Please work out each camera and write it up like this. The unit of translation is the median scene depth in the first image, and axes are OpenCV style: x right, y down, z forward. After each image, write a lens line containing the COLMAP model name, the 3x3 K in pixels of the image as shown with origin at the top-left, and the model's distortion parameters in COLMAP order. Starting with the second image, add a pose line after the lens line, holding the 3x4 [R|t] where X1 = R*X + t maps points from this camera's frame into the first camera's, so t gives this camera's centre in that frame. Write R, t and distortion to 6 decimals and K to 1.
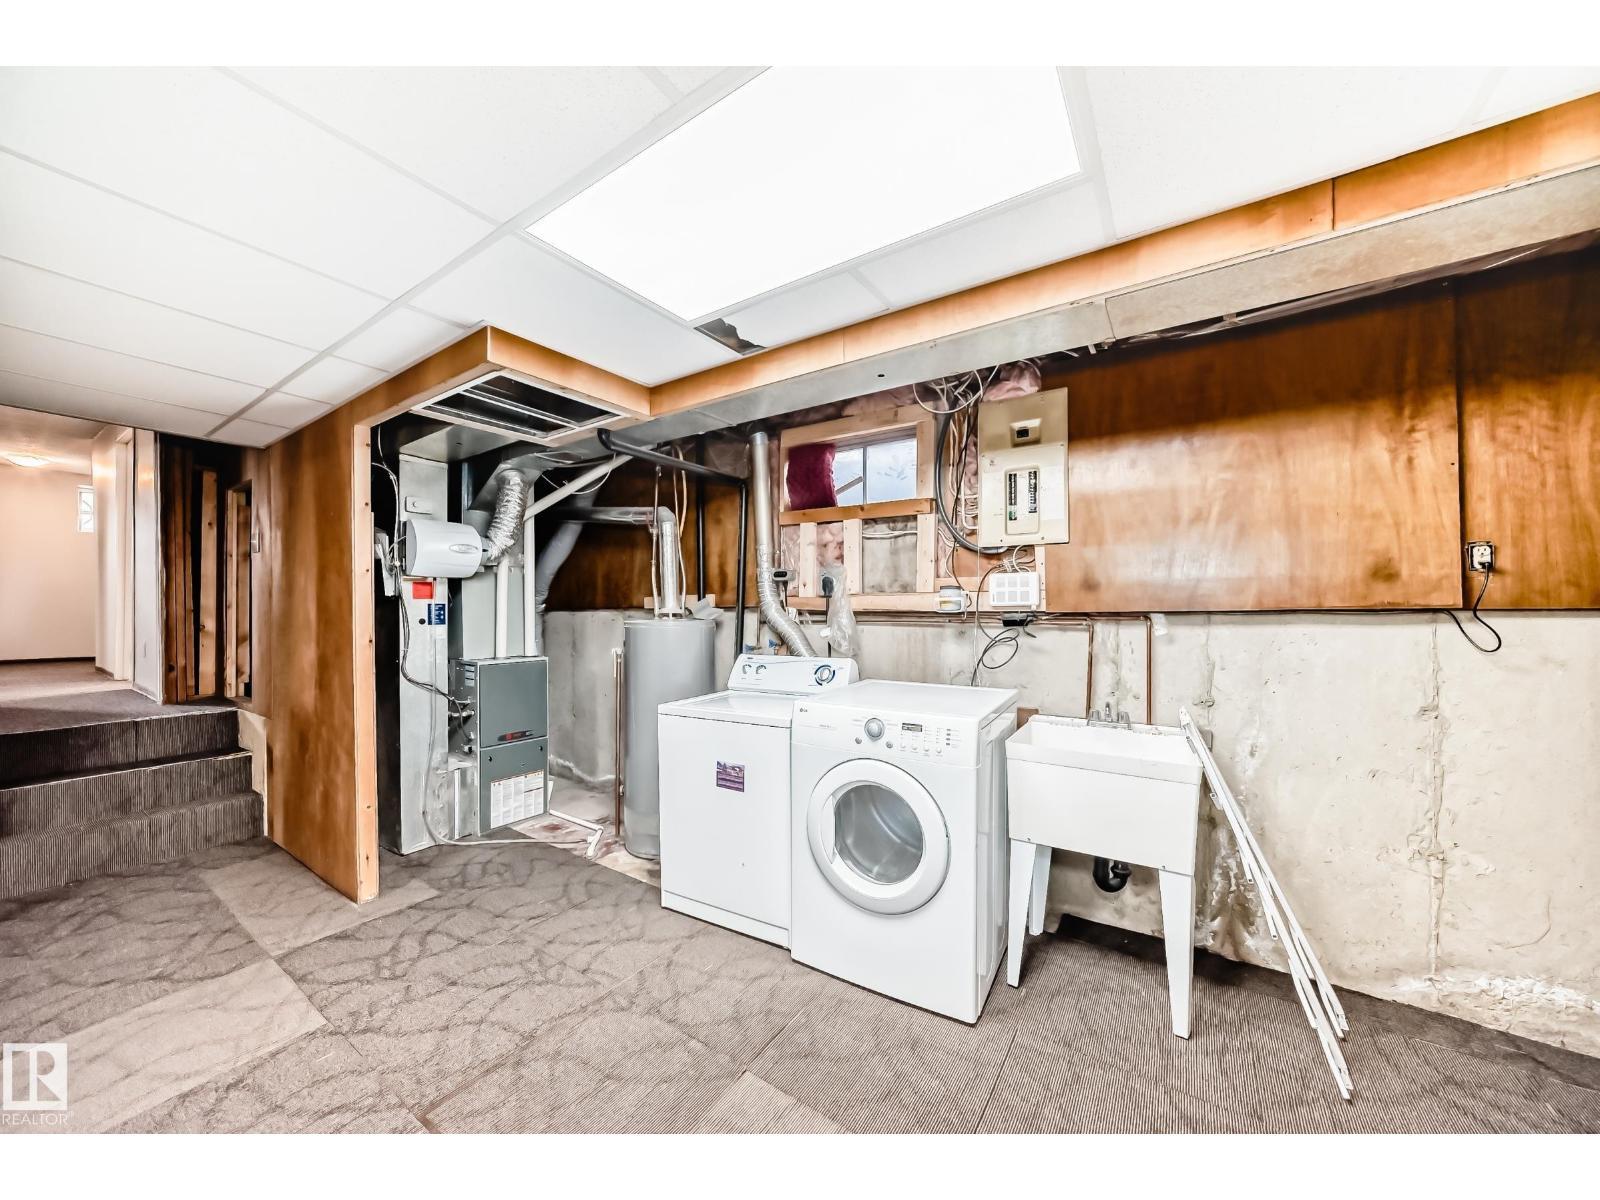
lens RADIAL K [[575.8, 0, 807.6], [0, 575.8, 615.3], [0, 0, 1]] dist [-0.028055, 0.009117]
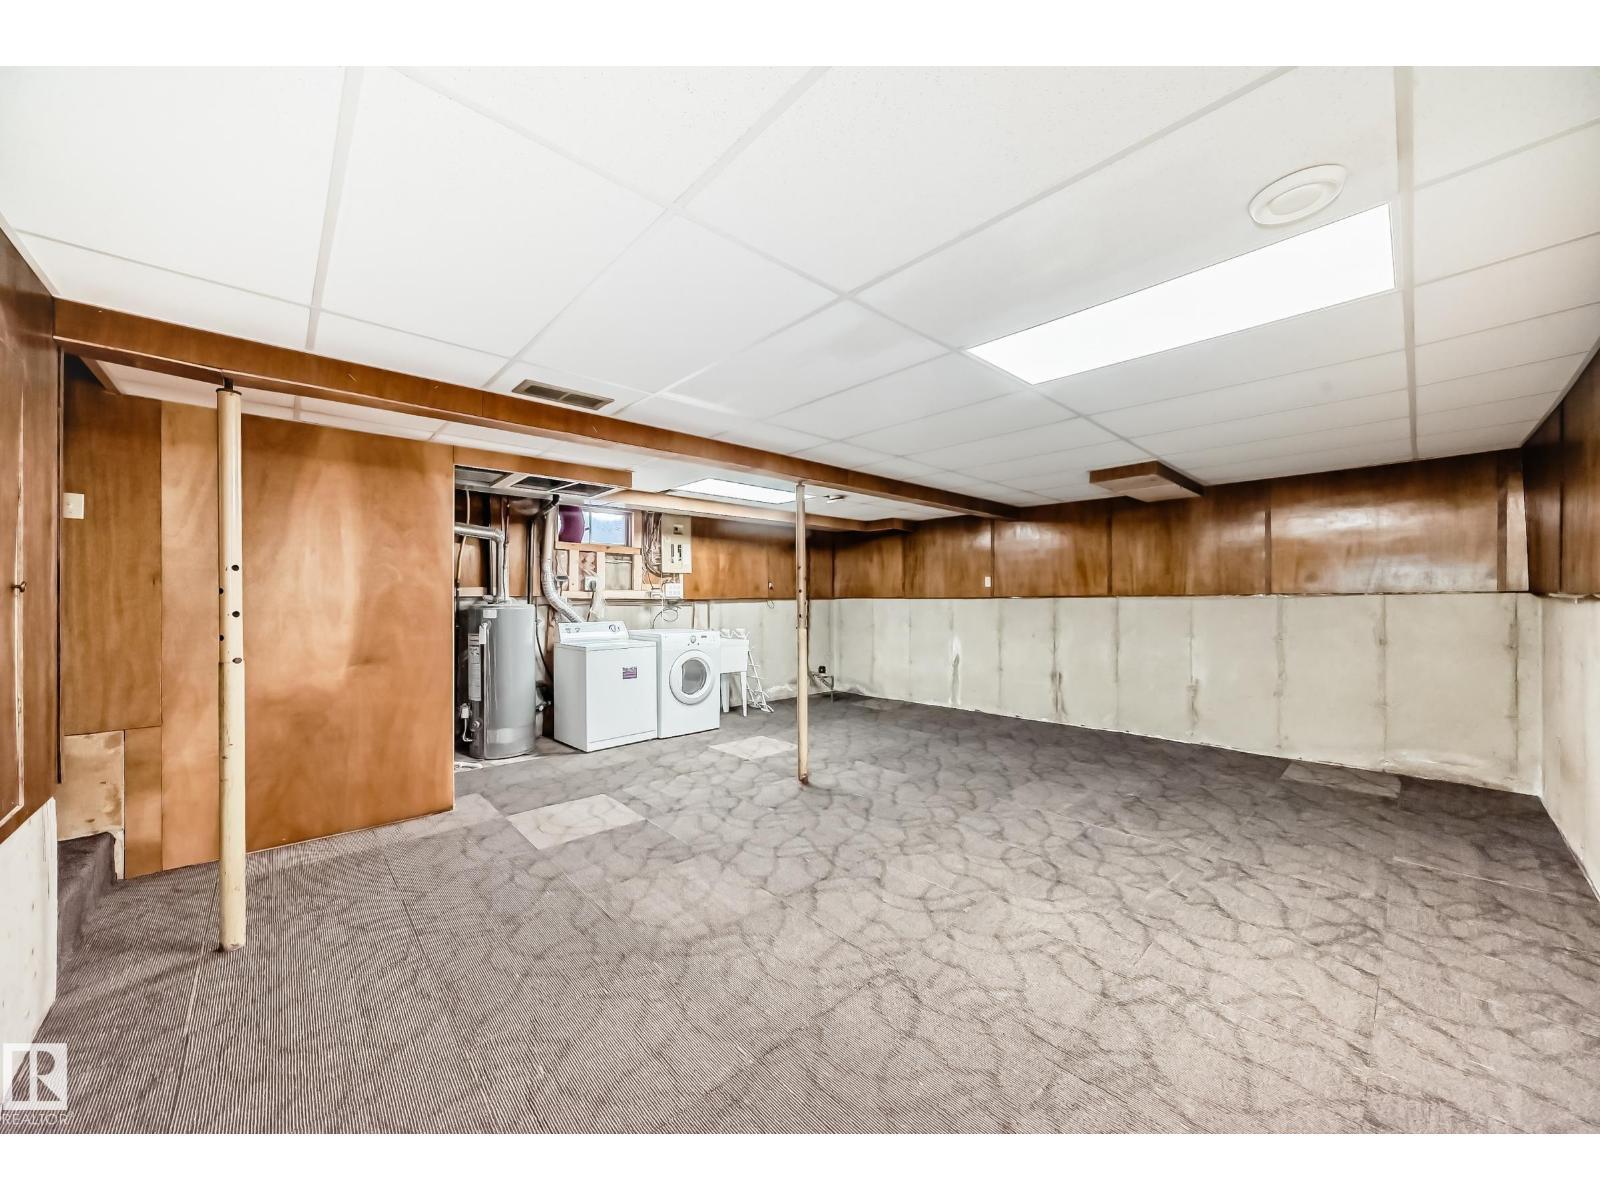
lens RADIAL K [[575.8, 0, 807.6], [0, 575.8, 615.3], [0, 0, 1]] dist [-0.028055, 0.009117]
pose [[0.233598, -0.023452, 0.972050, -2.018703], [0.014758, 0.999679, 0.020572, 0.023062], [-0.972221, 0.009540, 0.233869, -0.173836]]
